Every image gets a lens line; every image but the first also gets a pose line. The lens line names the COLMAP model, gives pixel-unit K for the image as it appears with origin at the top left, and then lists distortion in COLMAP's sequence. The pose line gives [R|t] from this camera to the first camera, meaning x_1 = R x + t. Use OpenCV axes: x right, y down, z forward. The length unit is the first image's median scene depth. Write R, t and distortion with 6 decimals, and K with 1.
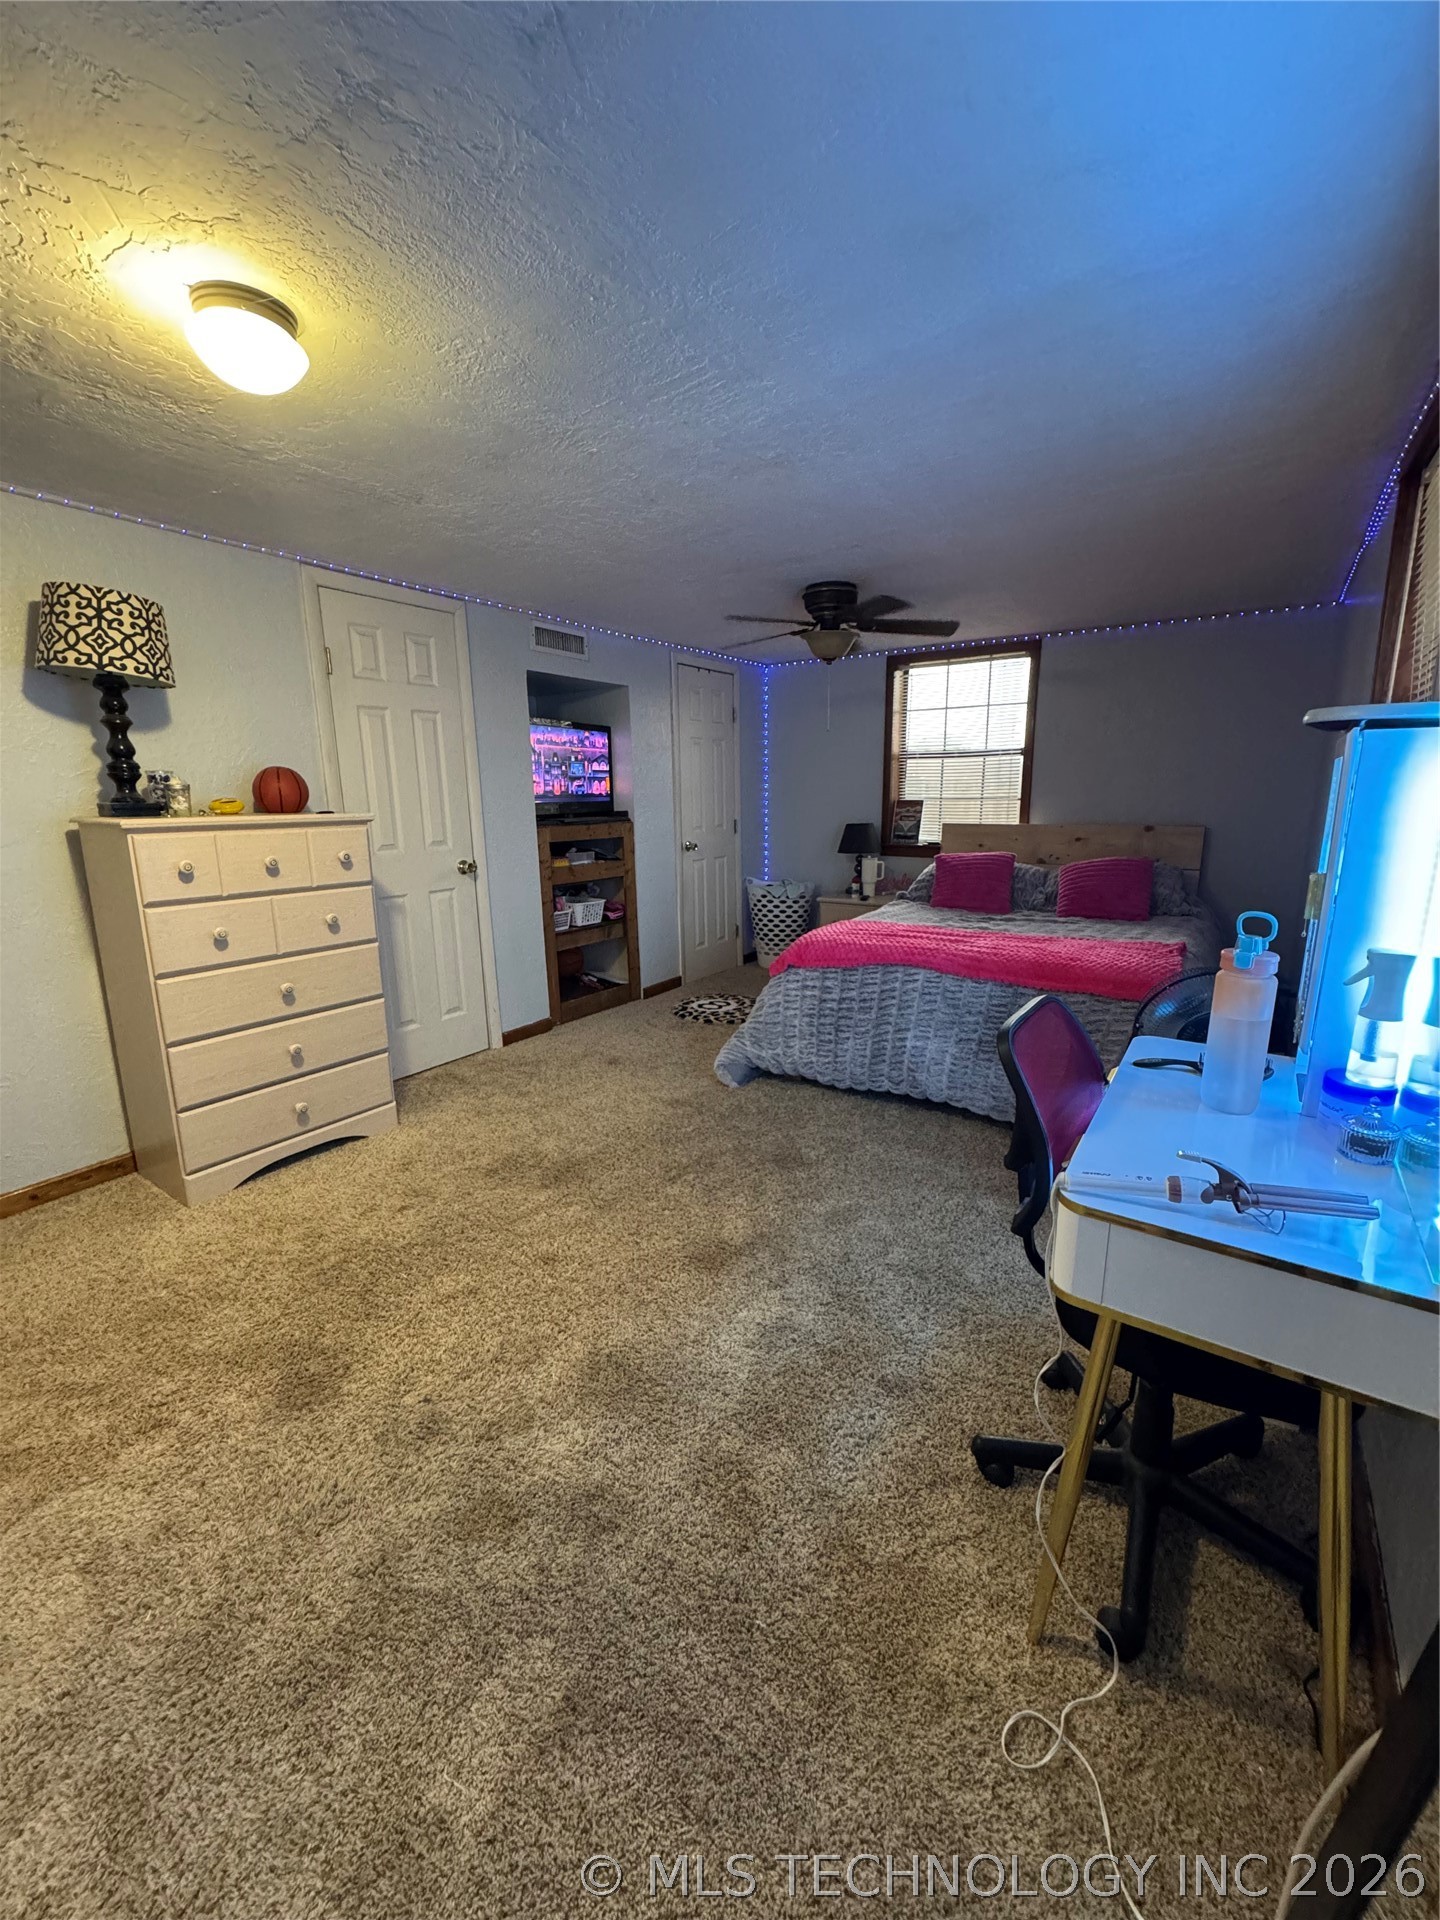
lens RADIAL K [[764.0, 0, 721.1], [0, 764.0, 956.4], [0, 0, 1]] dist [-0.005148, 0.000935]
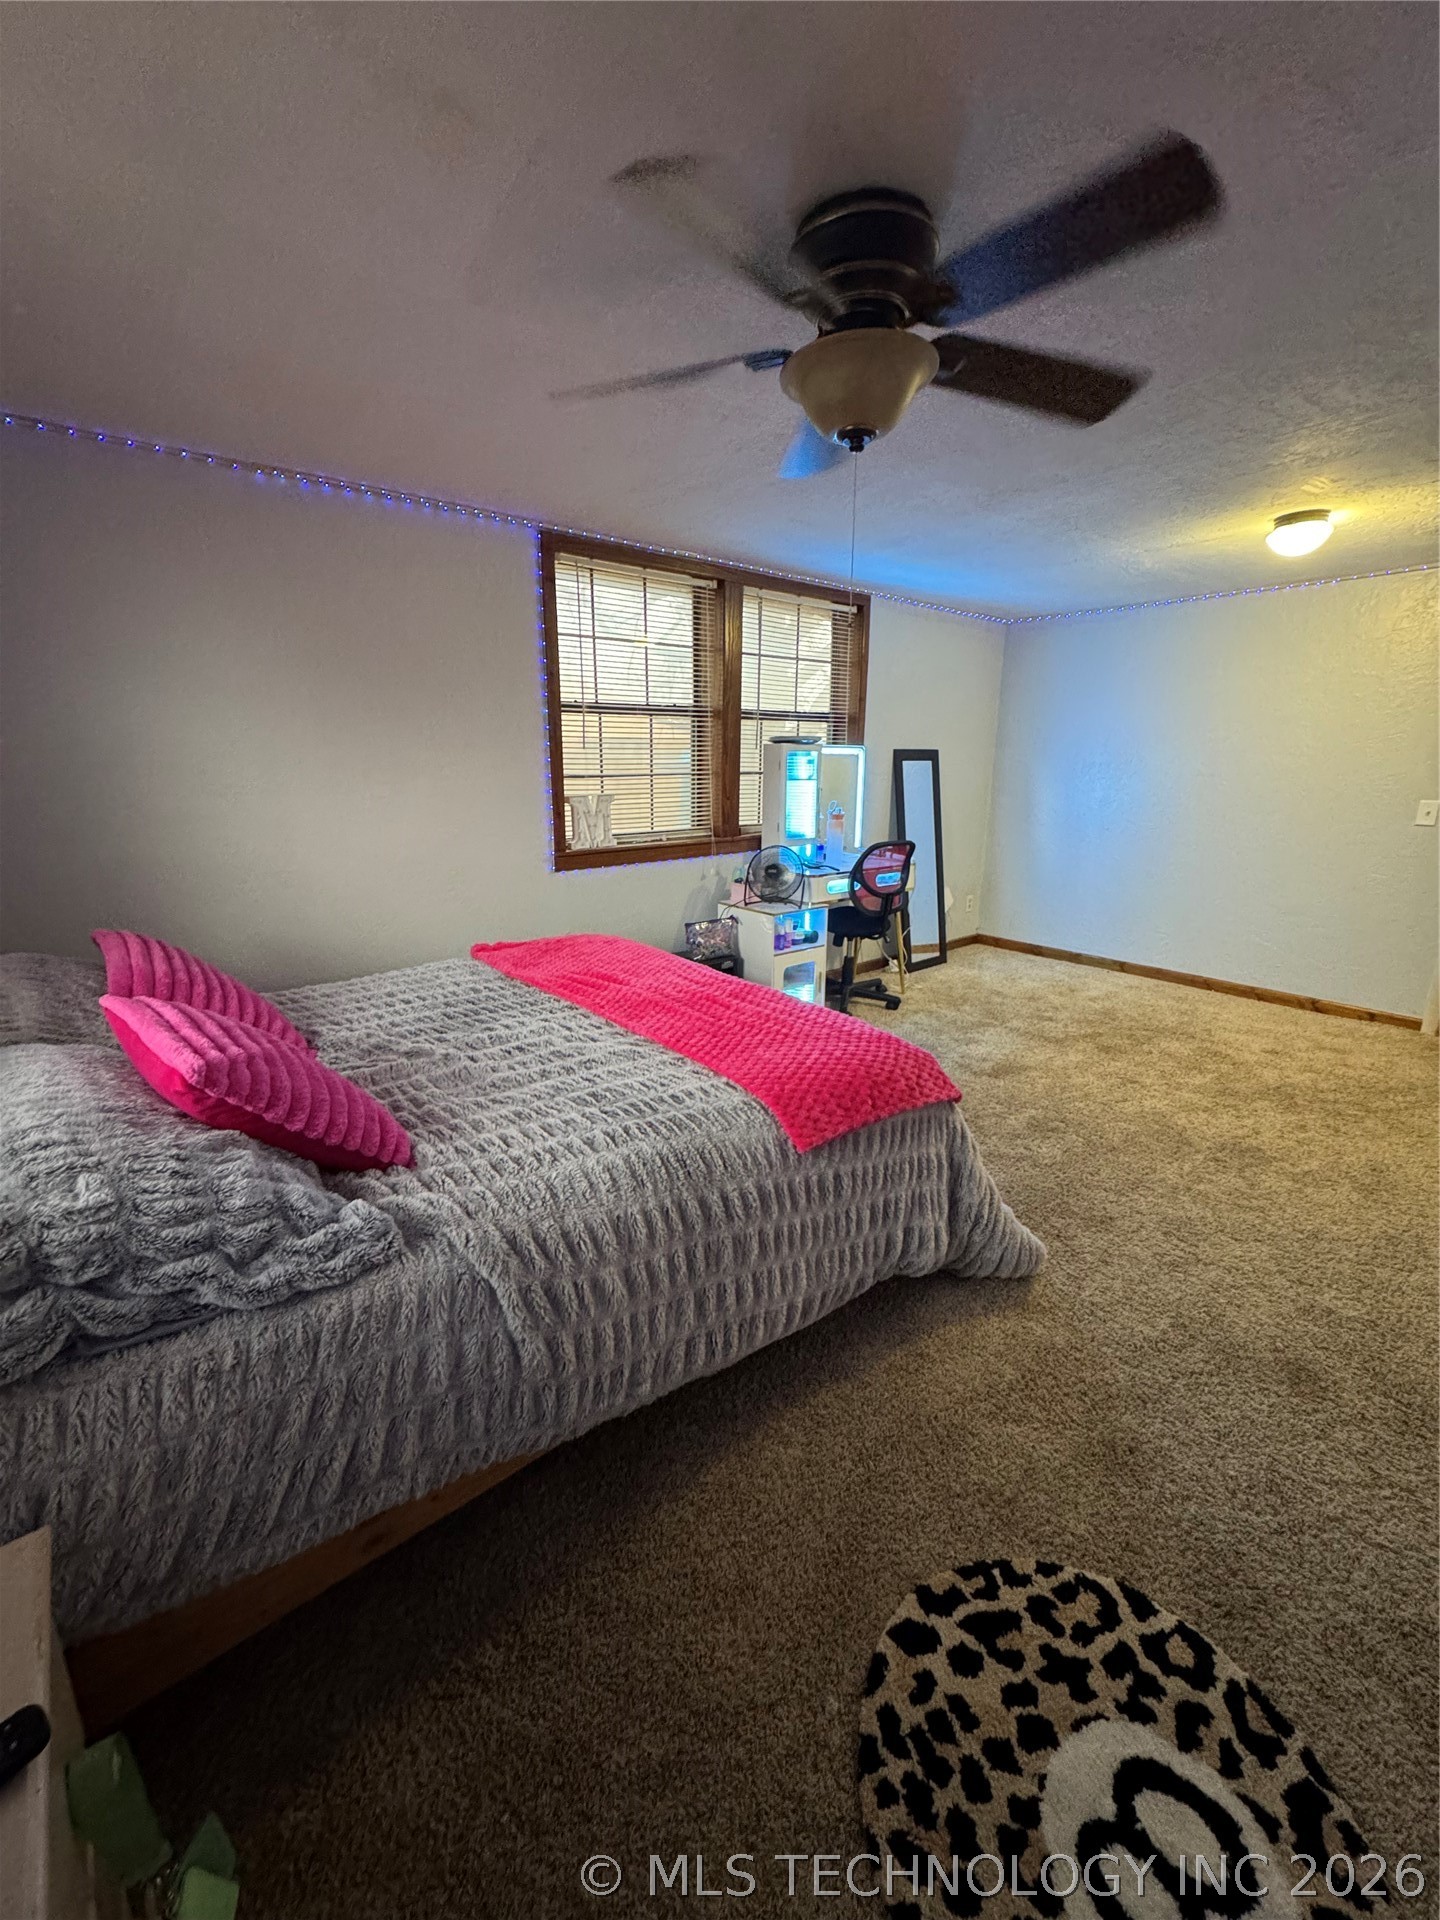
lens RADIAL K [[767.3, 0, 724.0], [0, 767.3, 953.9], [0, 0, 1]] dist [0.000198, 0.000321]
pose [[-0.959103, -0.061644, 0.276262, 0.088106], [0.070293, 0.893553, 0.443420, -0.356226], [-0.274189, 0.444705, -0.852677, 1.573998]]
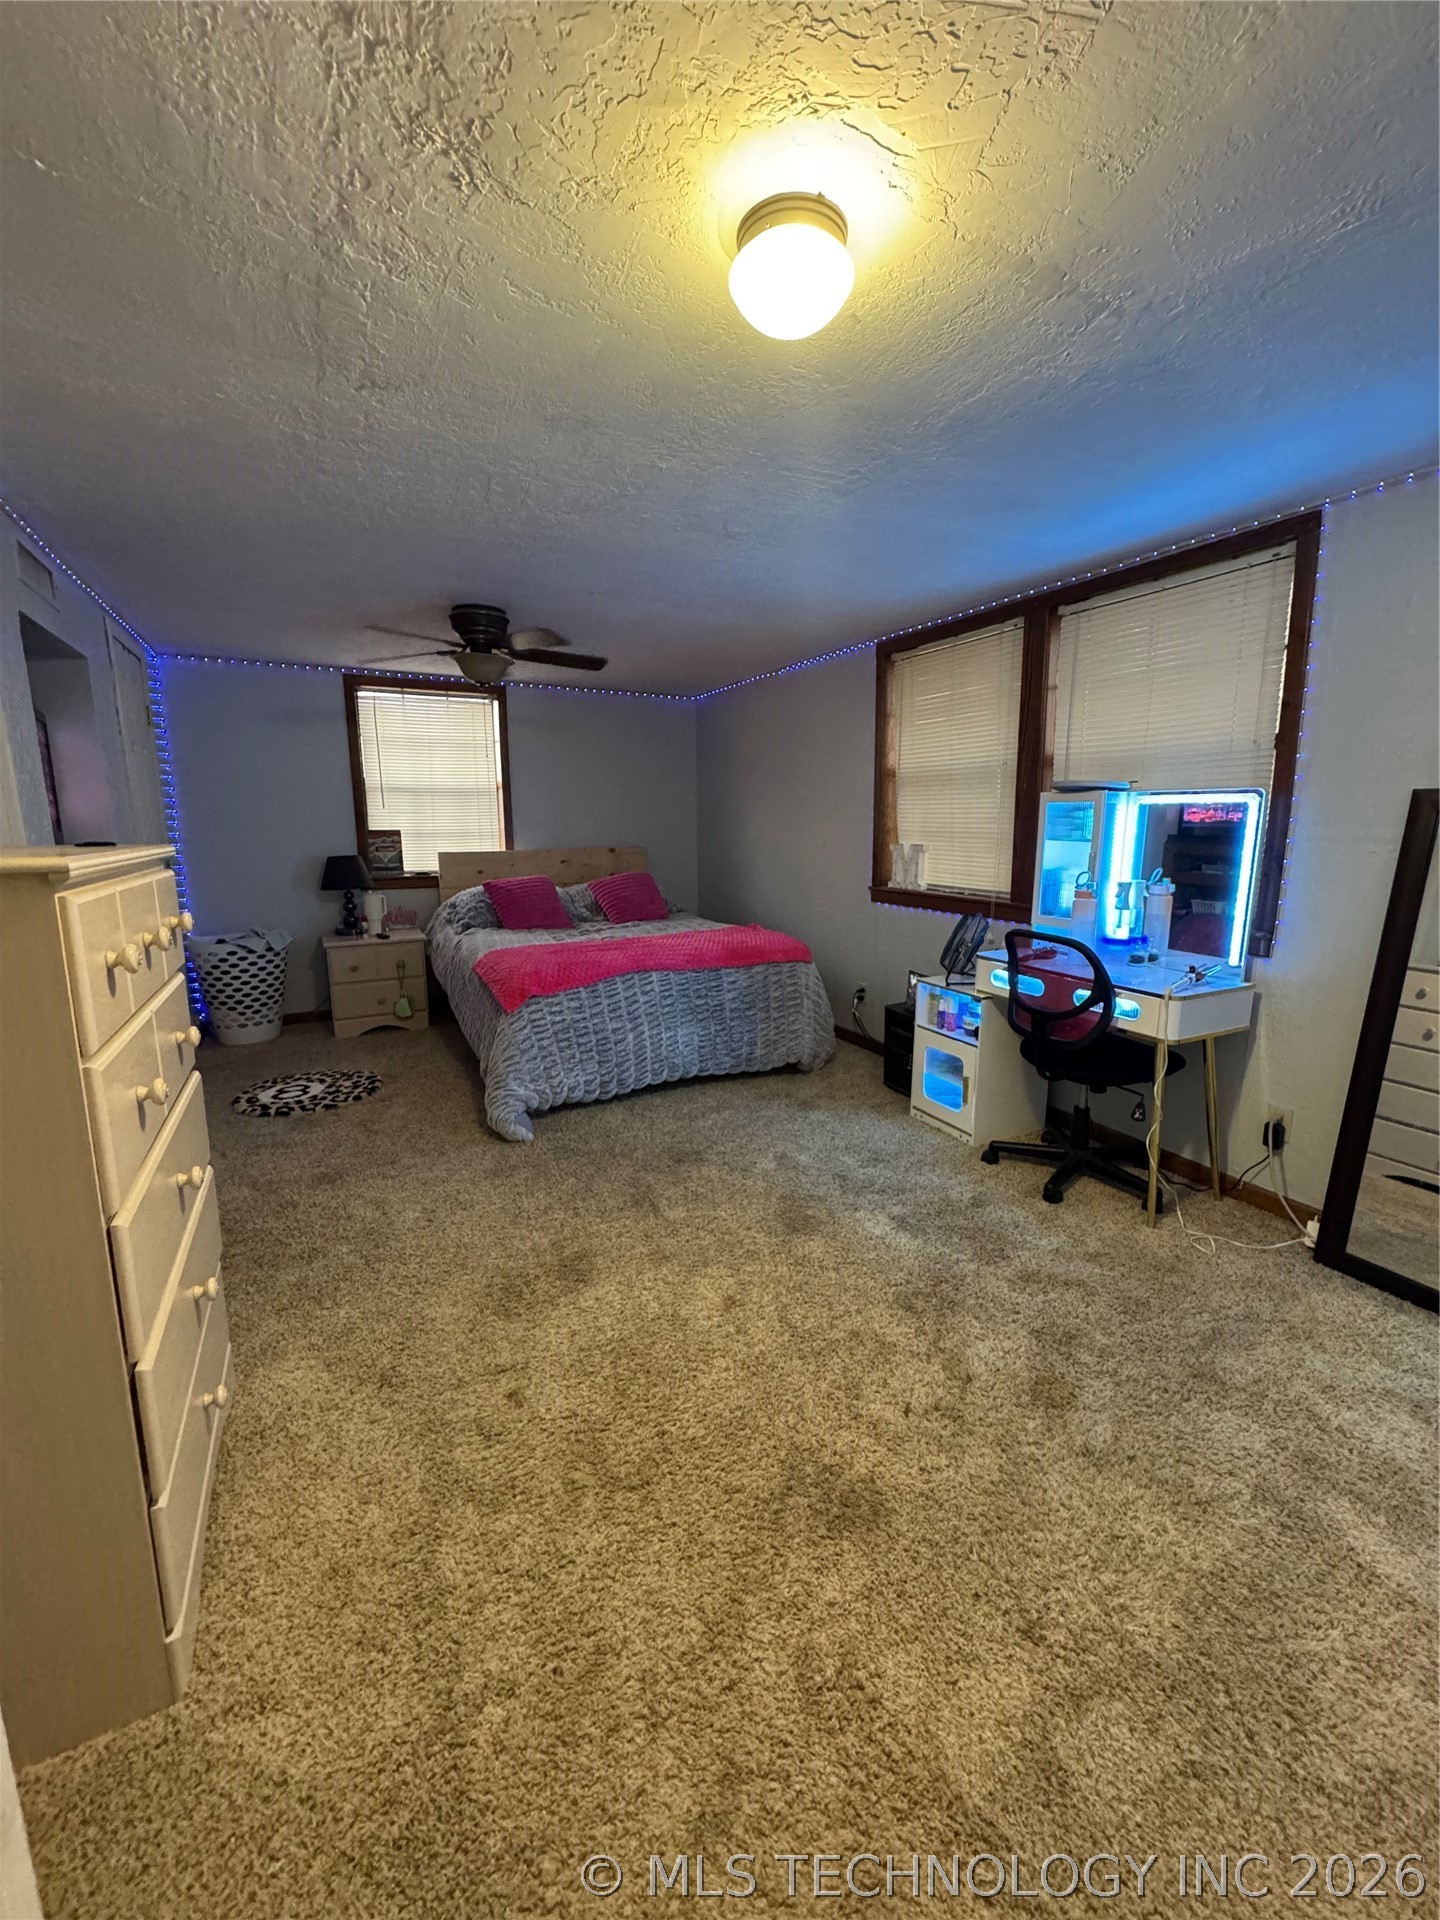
lens RADIAL K [[764.0, 0, 721.1], [0, 764.0, 956.4], [0, 0, 1]] dist [-0.005148, 0.000935]
pose [[0.468975, -0.145550, 0.871136, -0.656353], [0.184312, 0.980740, 0.064639, -0.058226], [-0.863766, 0.130247, 0.486769, 0.328771]]
